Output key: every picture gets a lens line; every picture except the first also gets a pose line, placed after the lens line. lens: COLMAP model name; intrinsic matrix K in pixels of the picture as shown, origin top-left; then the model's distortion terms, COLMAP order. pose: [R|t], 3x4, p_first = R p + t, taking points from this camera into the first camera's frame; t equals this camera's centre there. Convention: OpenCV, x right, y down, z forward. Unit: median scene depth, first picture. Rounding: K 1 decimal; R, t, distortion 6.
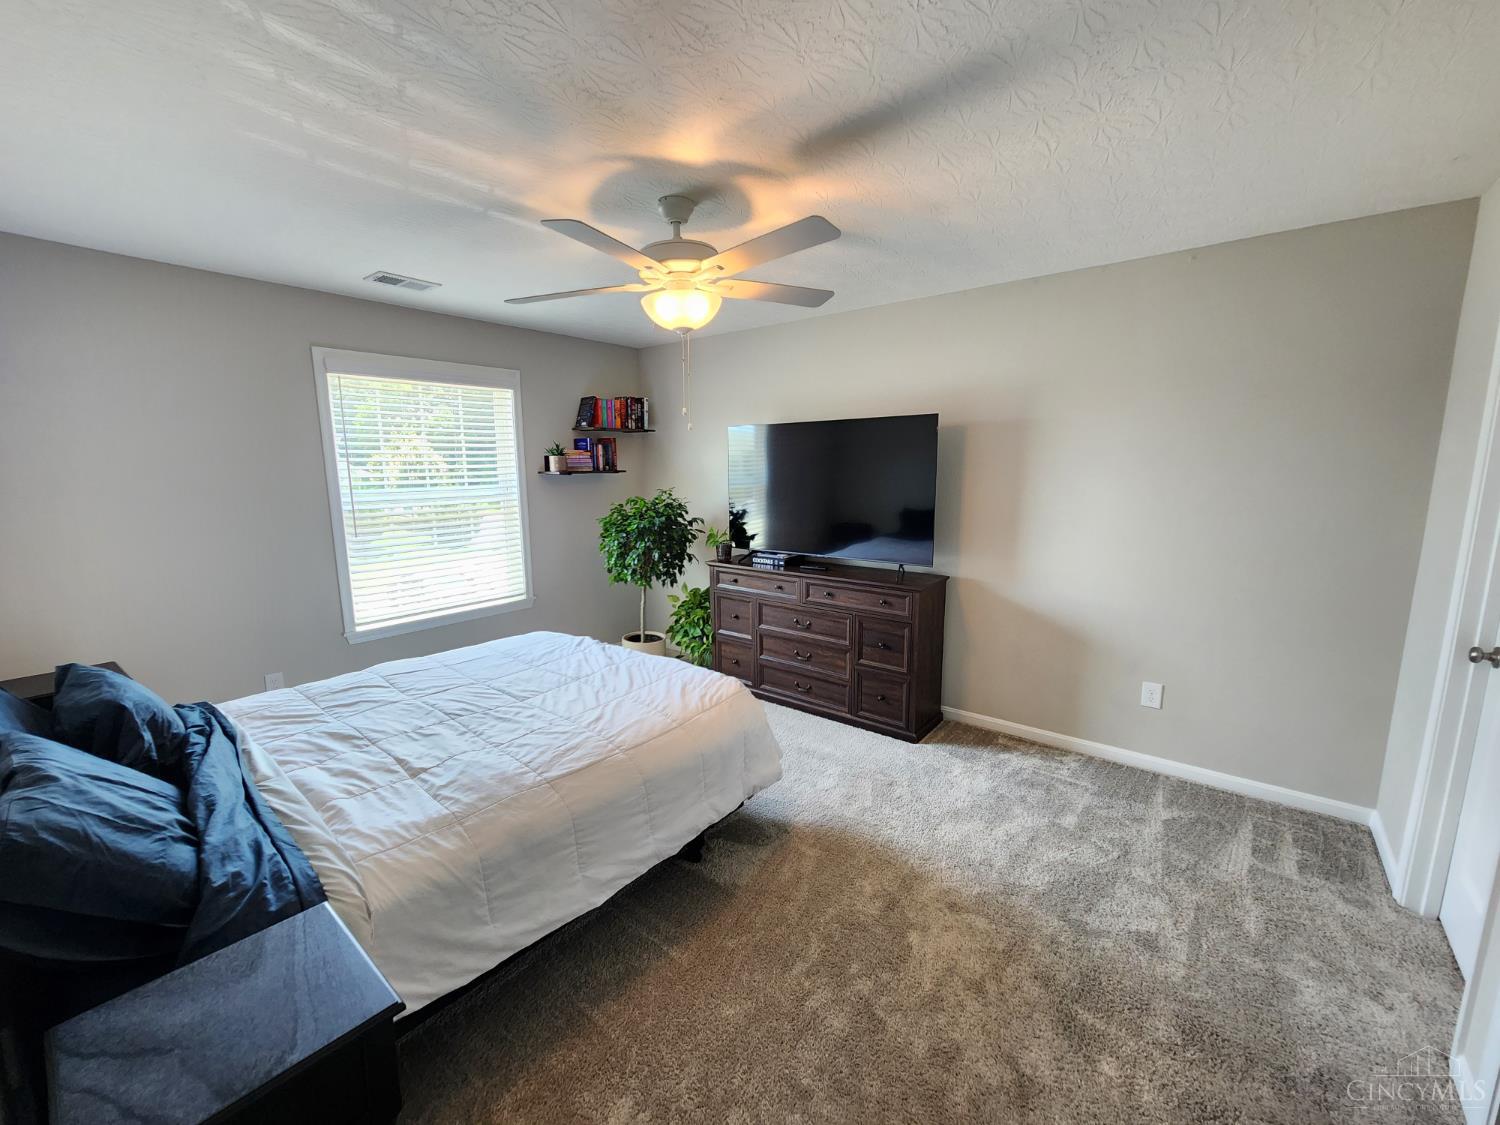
lens RADIAL K [[625.6, 0, 724.0], [0, 625.6, 567.0], [0, 0, 1]] dist [-0.010362, 0.006240]
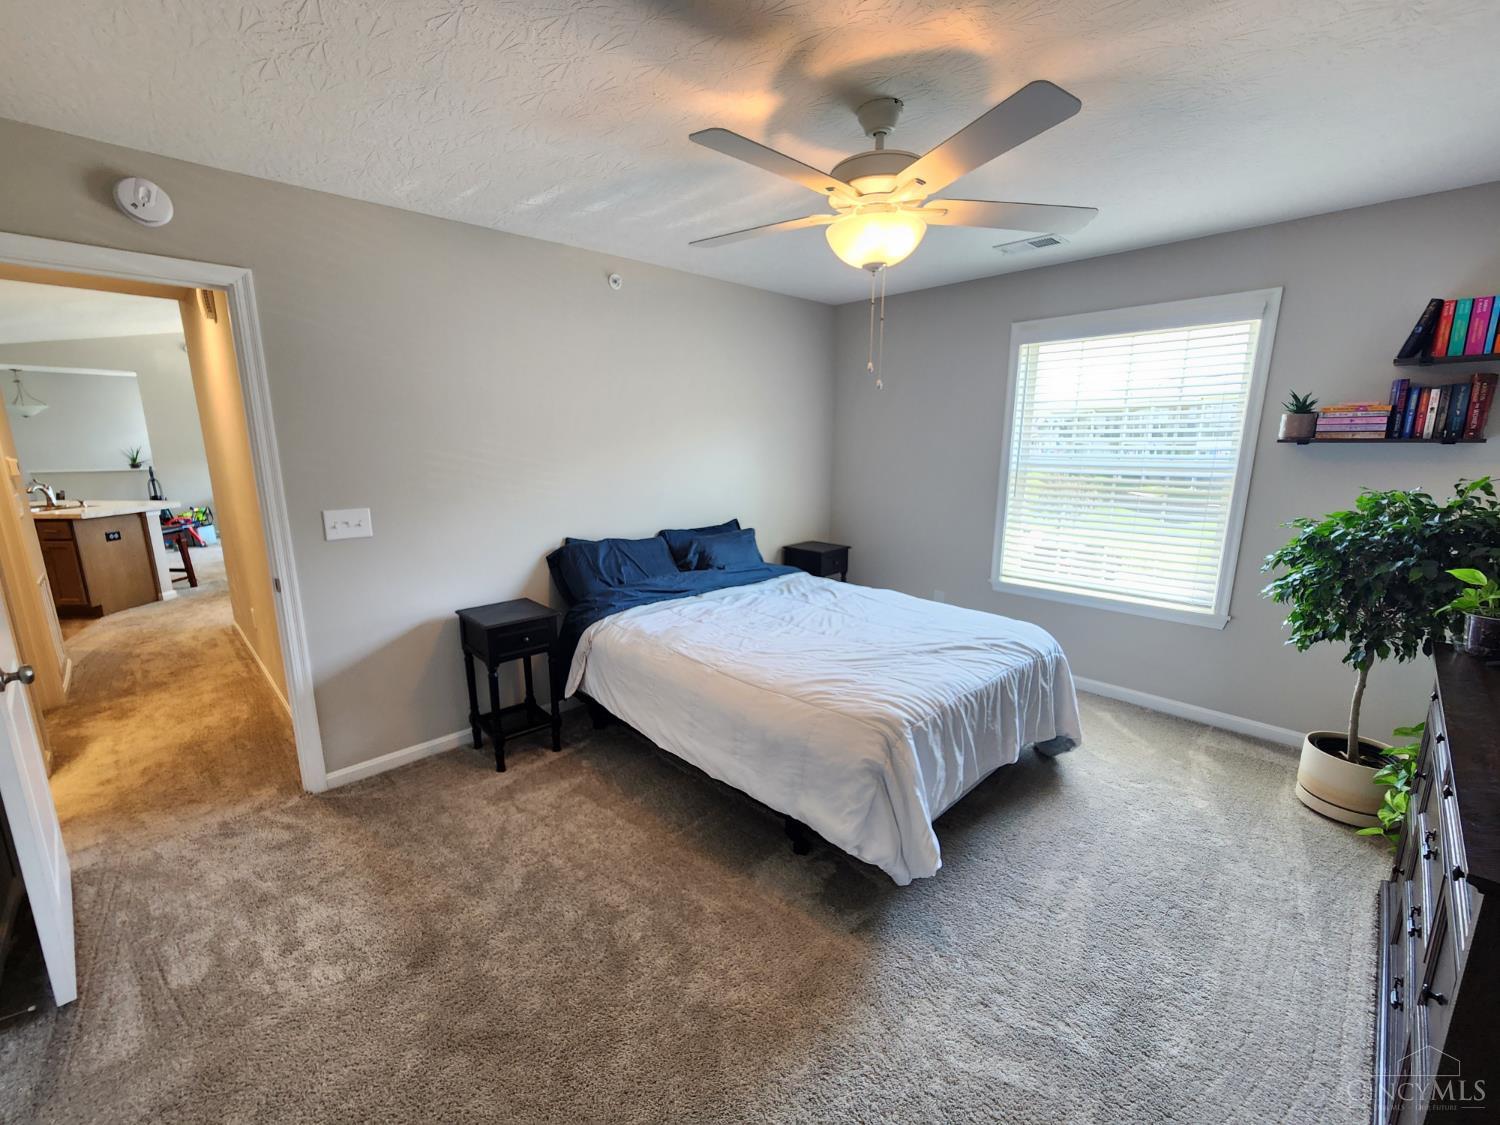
lens RADIAL K [[625.6, 0, 724.0], [0, 625.6, 567.0], [0, 0, 1]] dist [-0.010362, 0.006240]
pose [[-0.130564, 0.210605, -0.968813, 0.735090], [-0.151691, 0.961429, 0.229443, -0.134526], [0.979767, 0.176918, -0.093581, 0.828397]]
